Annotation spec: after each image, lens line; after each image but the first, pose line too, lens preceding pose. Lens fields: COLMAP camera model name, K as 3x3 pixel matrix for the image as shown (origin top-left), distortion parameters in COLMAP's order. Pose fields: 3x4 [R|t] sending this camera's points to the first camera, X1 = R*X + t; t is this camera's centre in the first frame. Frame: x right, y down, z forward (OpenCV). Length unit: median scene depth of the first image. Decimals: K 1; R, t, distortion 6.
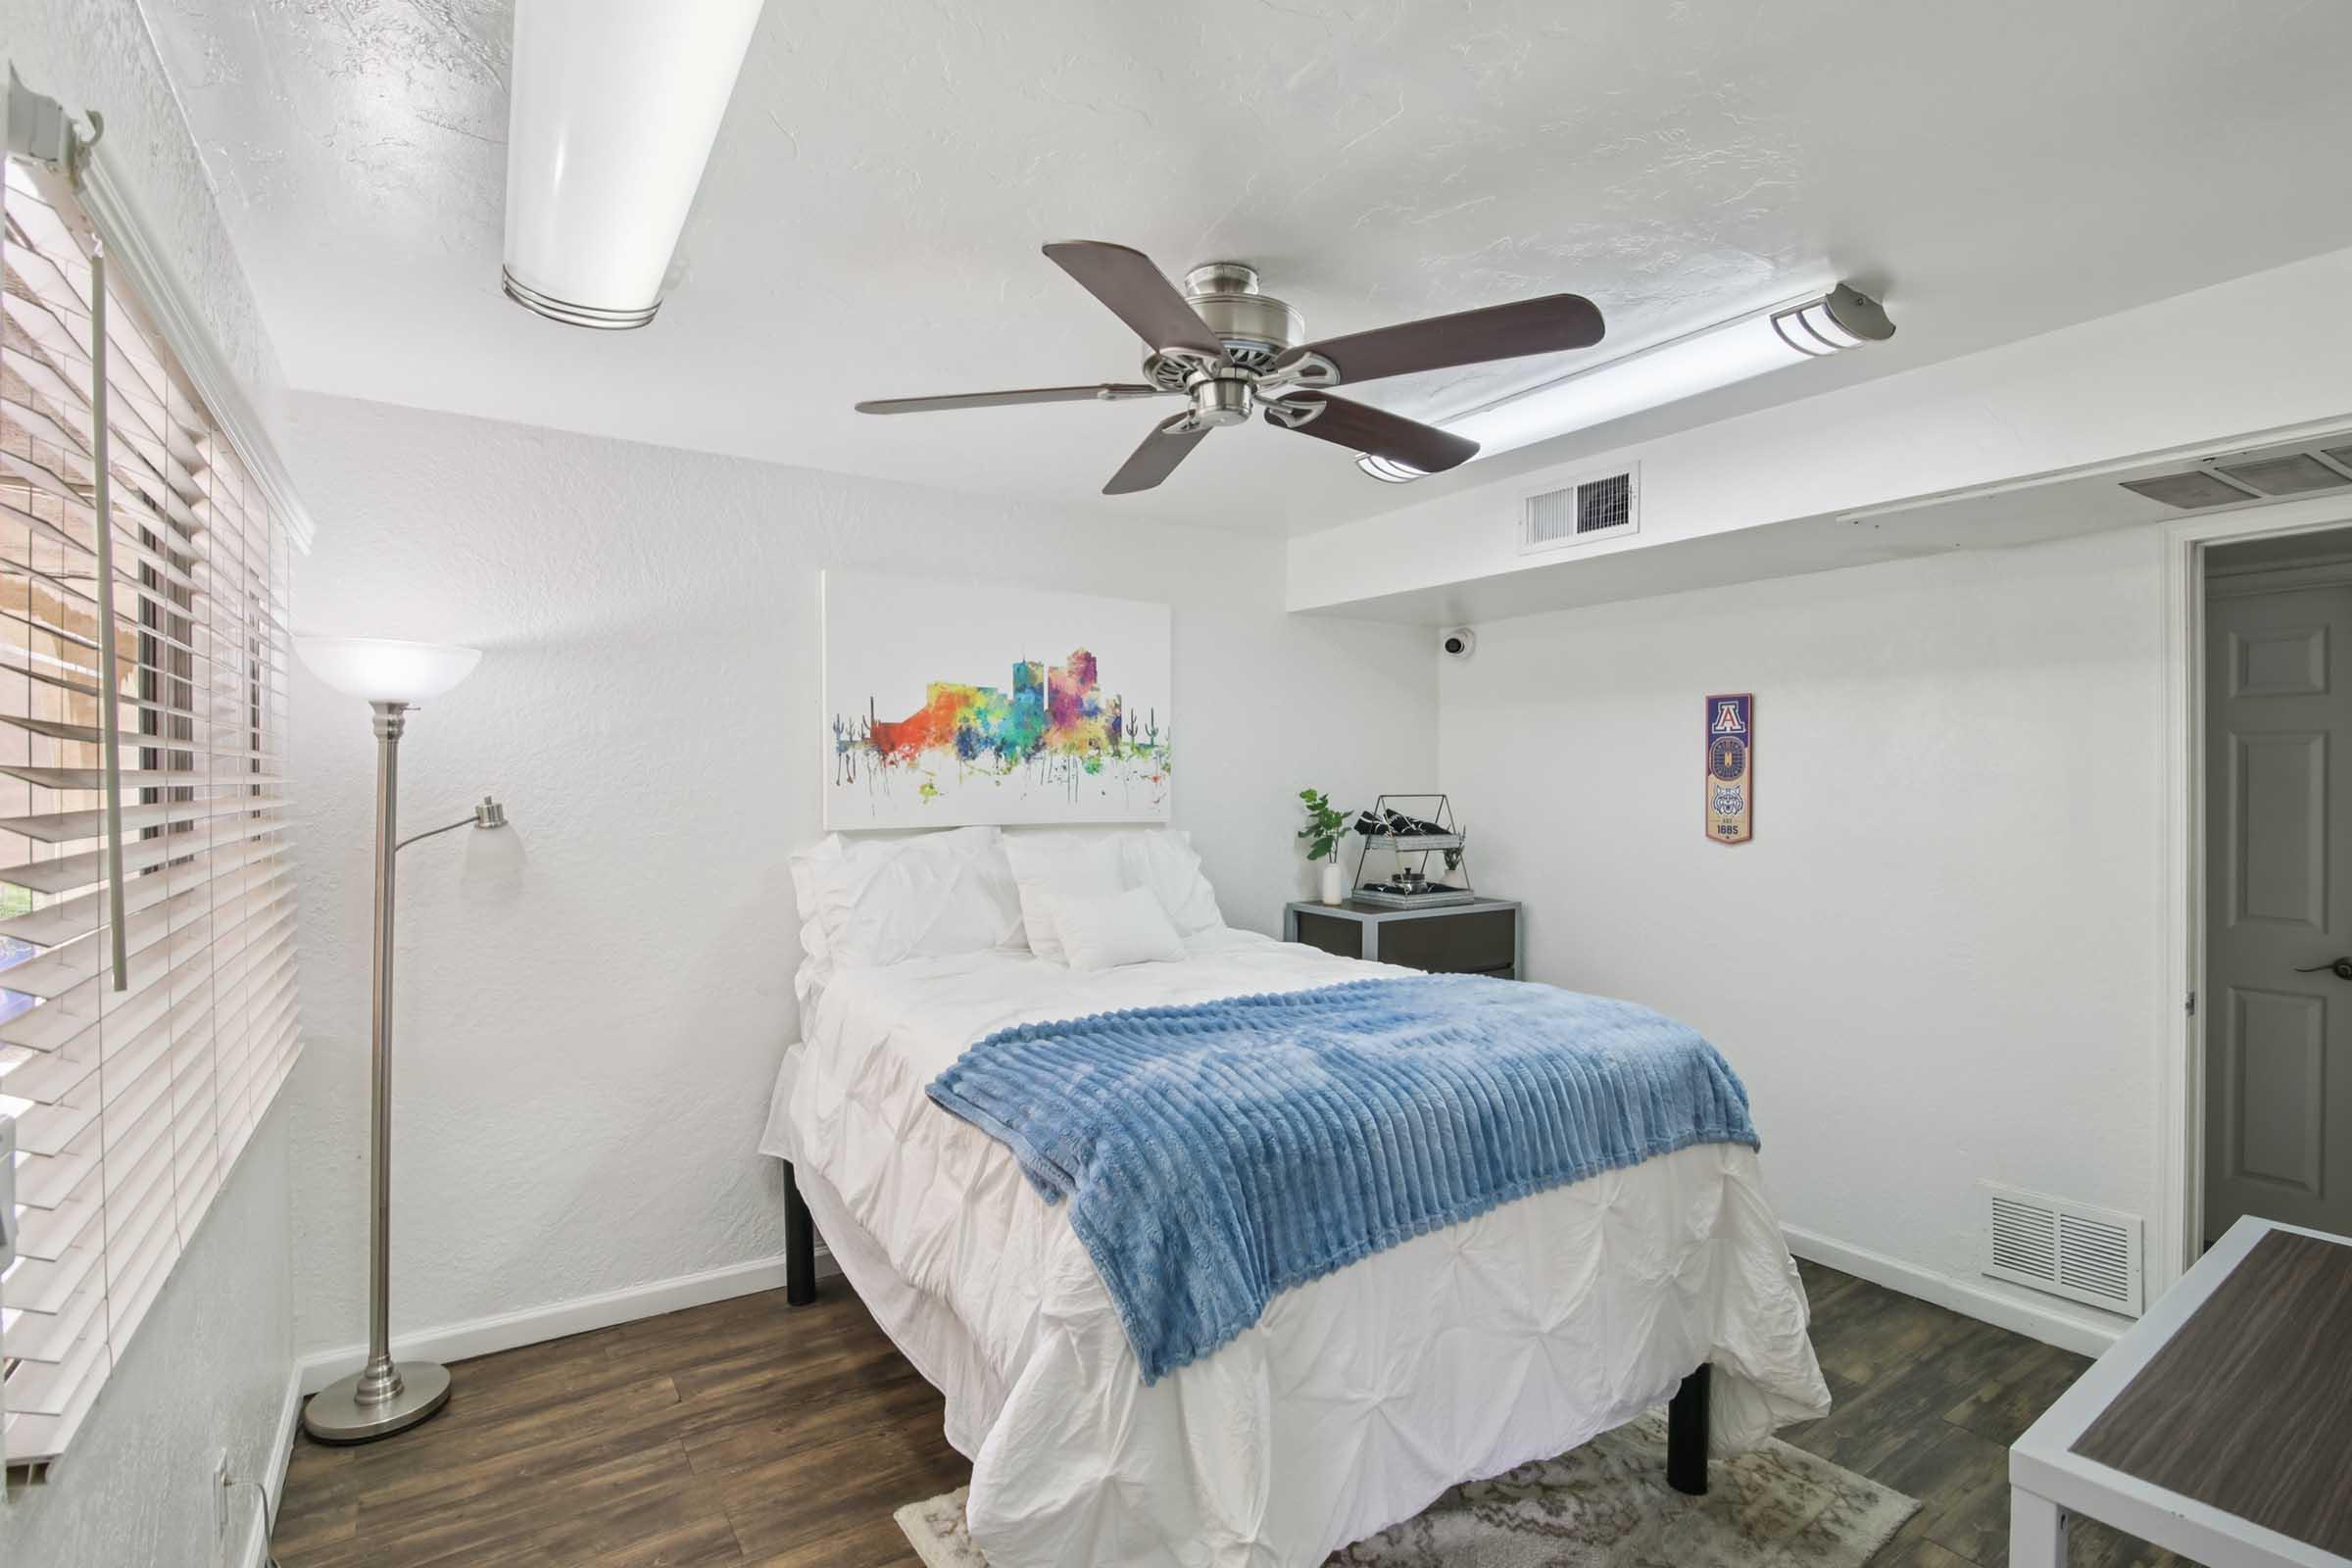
lens RADIAL K [[1088.1, 0, 1185.5], [0, 1088.1, 786.8], [0, 0, 1]] dist [-0.015619, -0.000988]
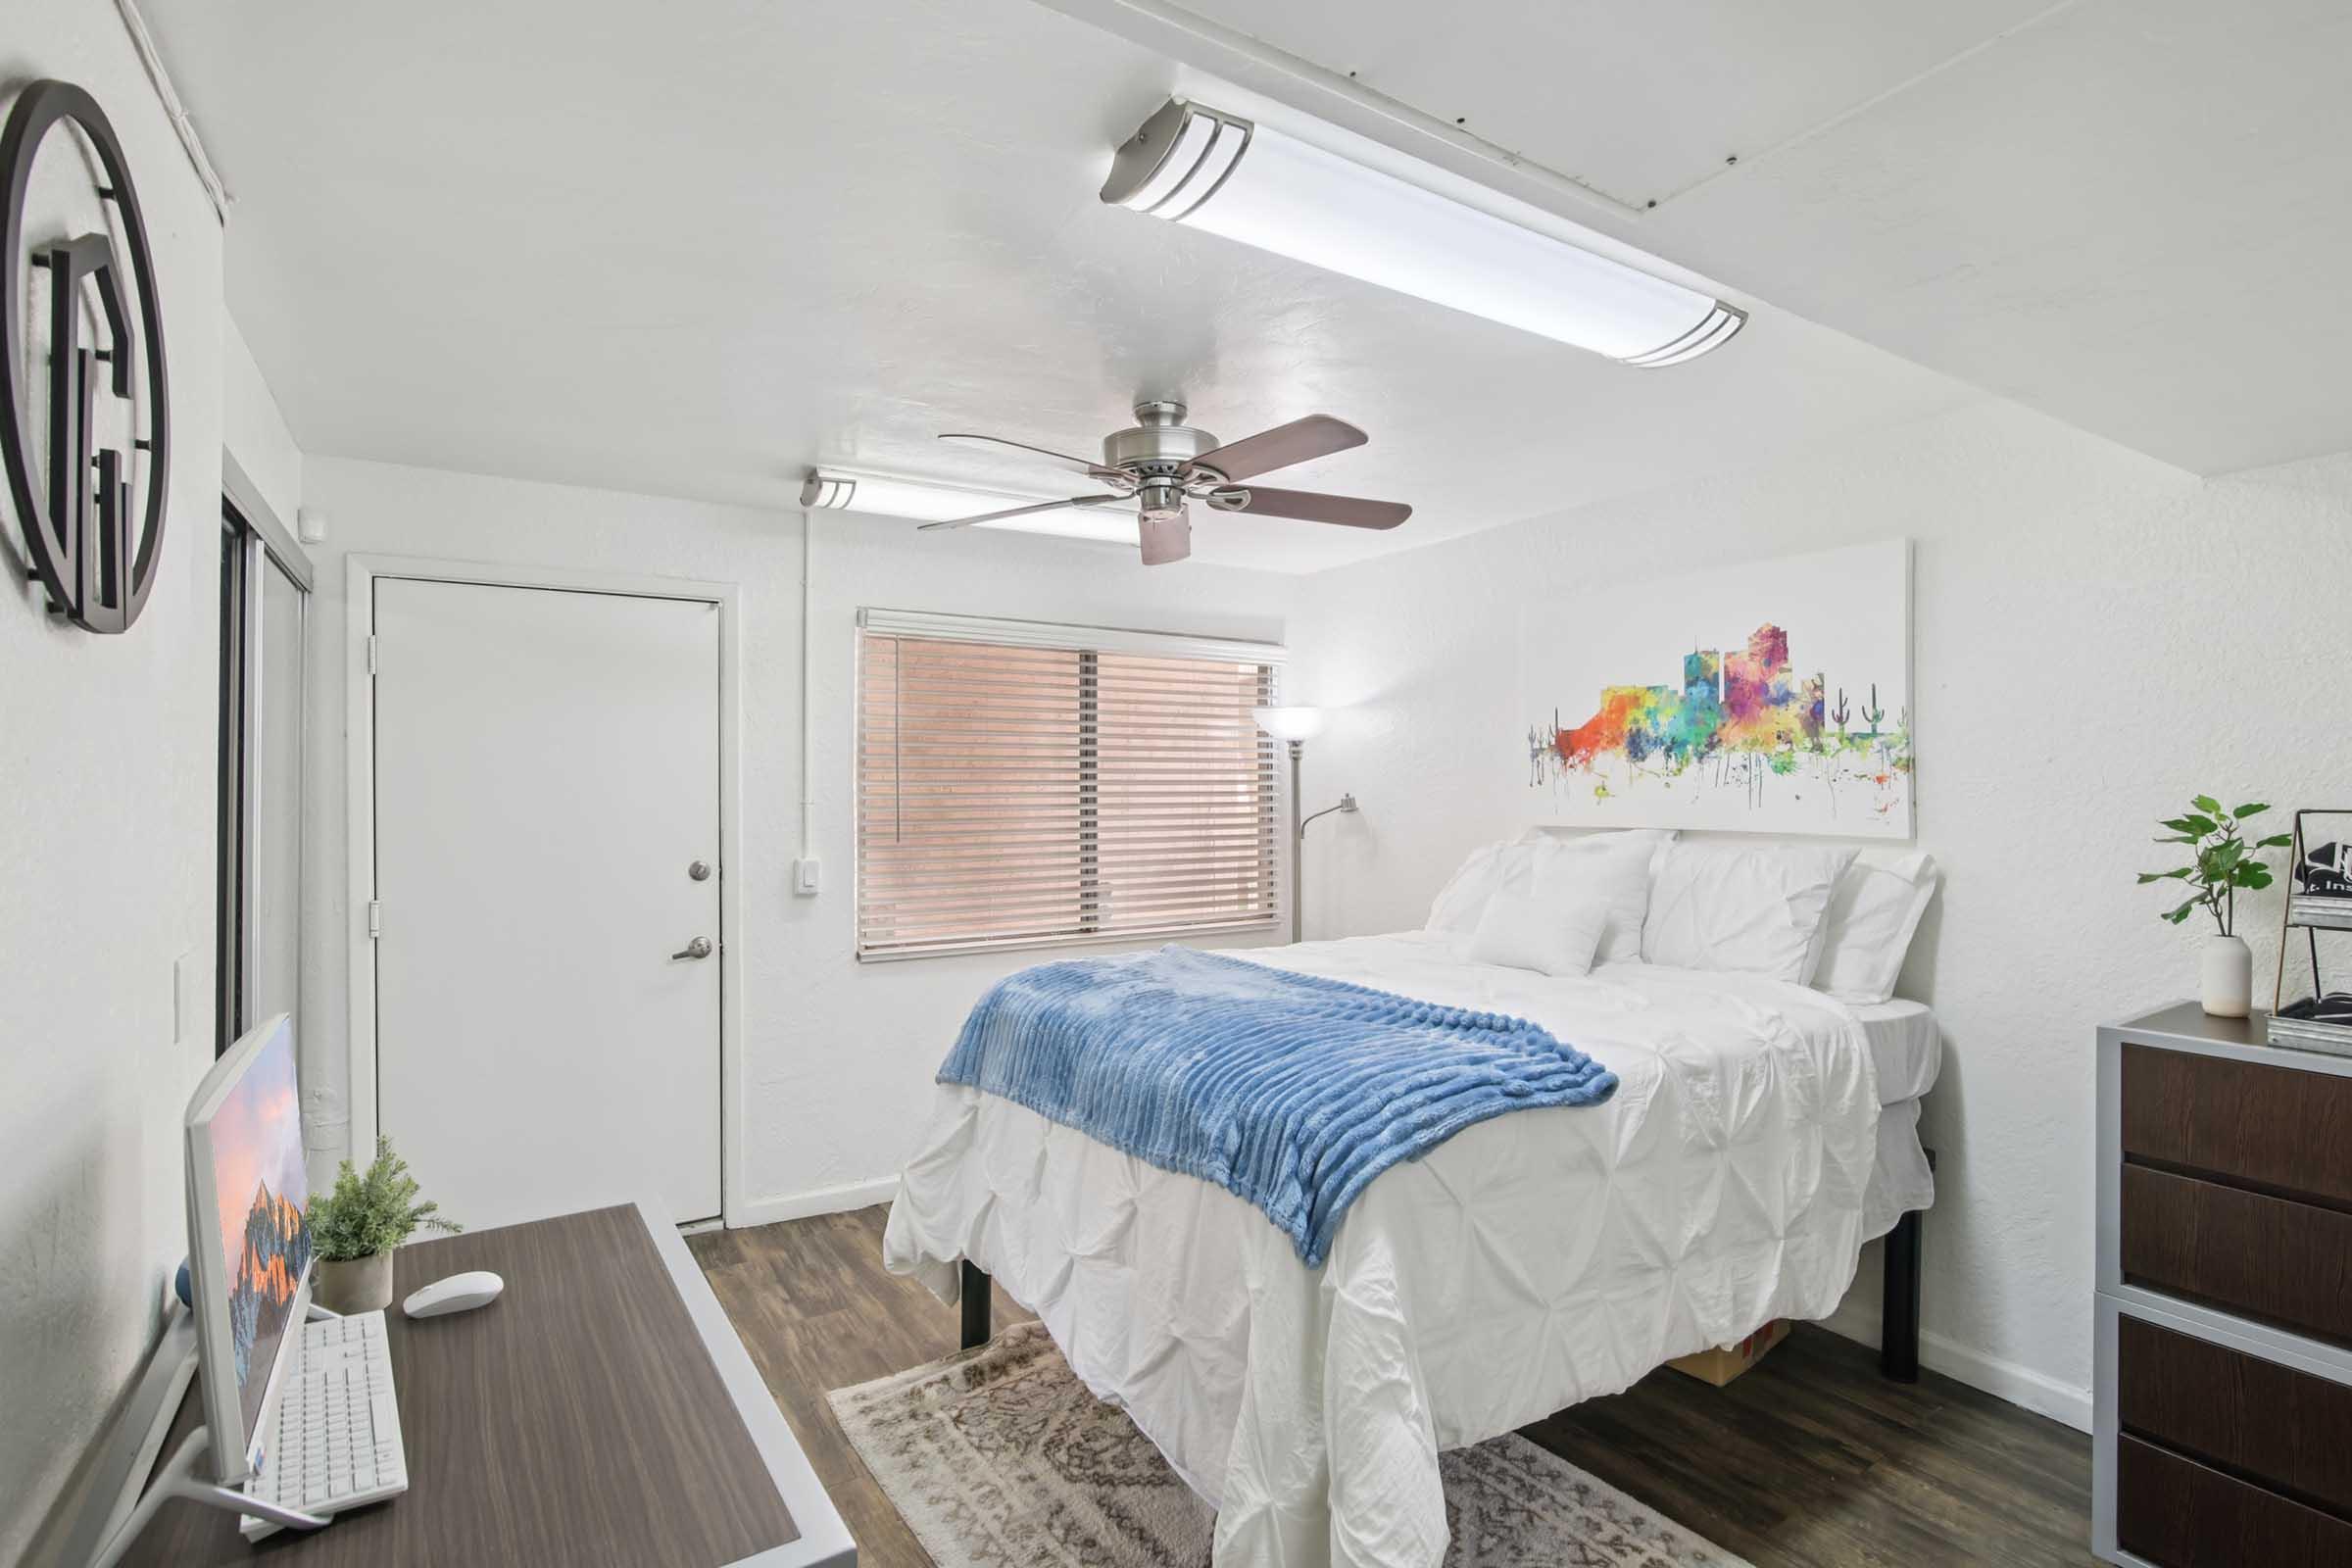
lens RADIAL K [[1088.1, 0, 1176.9], [0, 1088.1, 783.0], [0, 0, 1]] dist [-0.015619, -0.000988]
pose [[-0.020544, -0.002717, -0.999785, 0.770639], [-0.005106, 0.999984, -0.002613, -0.000621], [0.999776, 0.005051, -0.020557, 0.585391]]
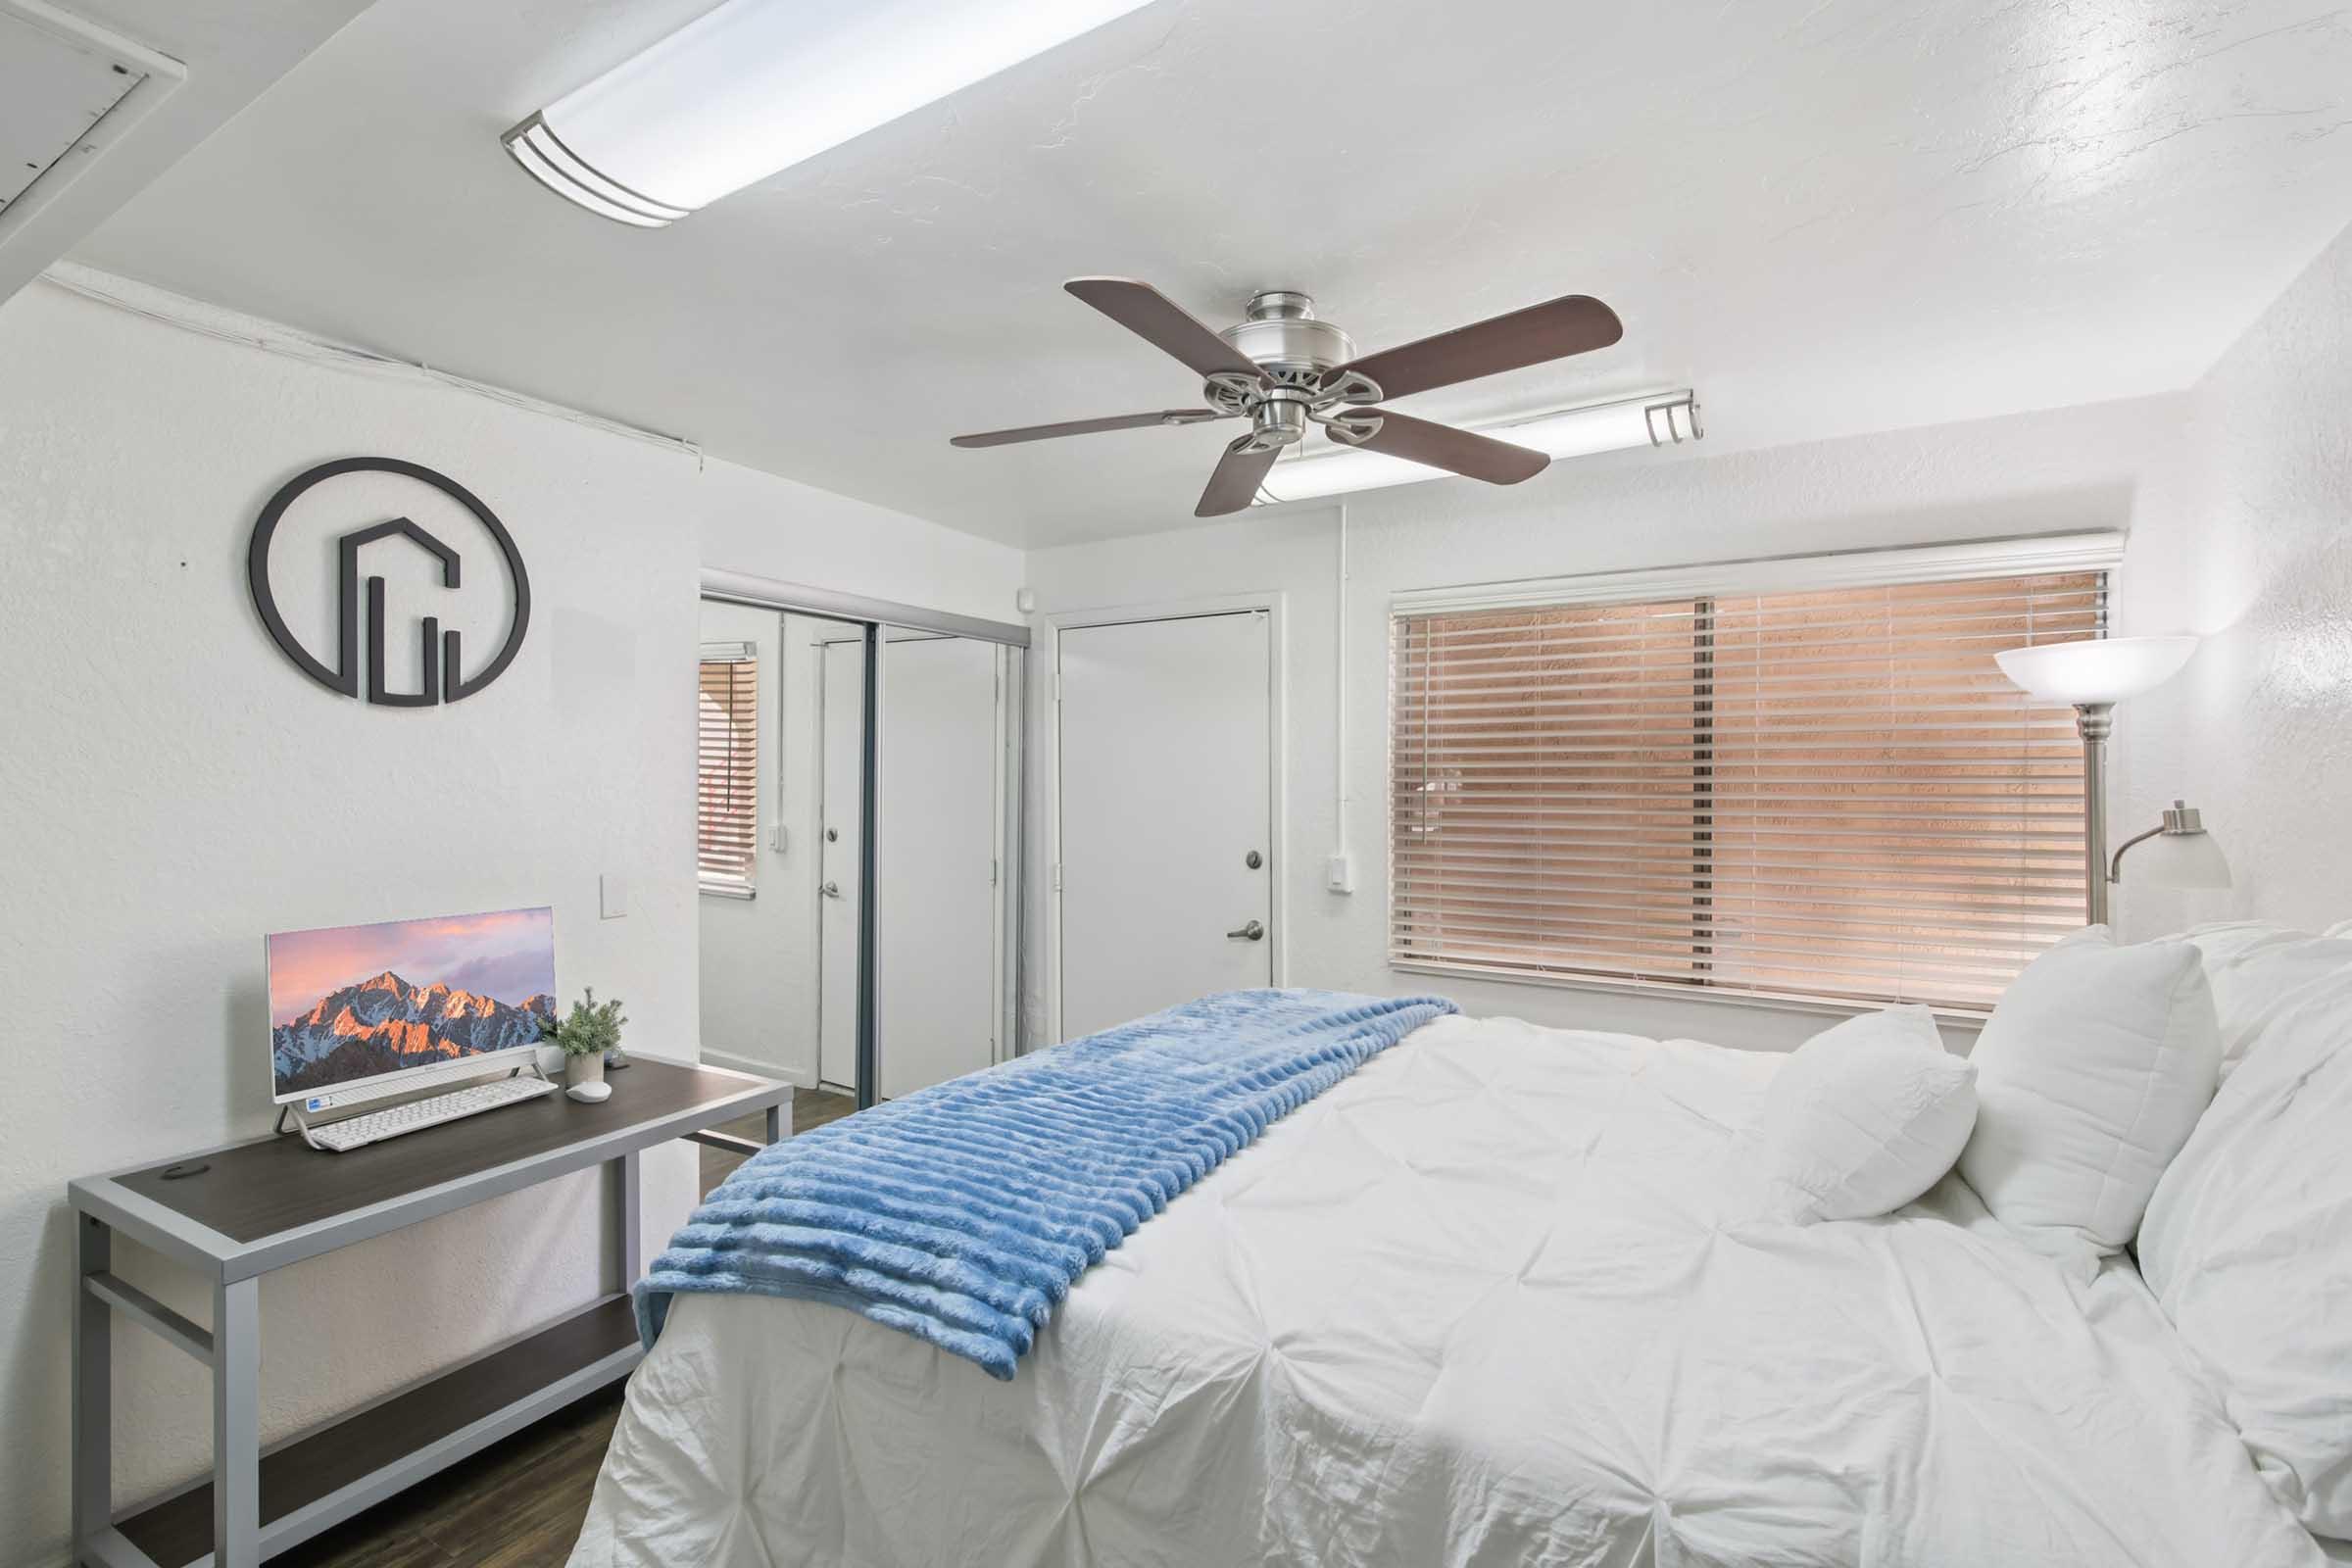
lens RADIAL K [[1088.1, 0, 1171.0], [0, 1088.1, 785.7], [0, 0, 1]] dist [-0.015619, -0.000988]
pose [[-0.901390, -0.001658, -0.433004, 0.326156], [-0.006144, 0.999941, 0.008960, -0.003486], [0.432964, 0.010737, -0.901347, 1.069847]]
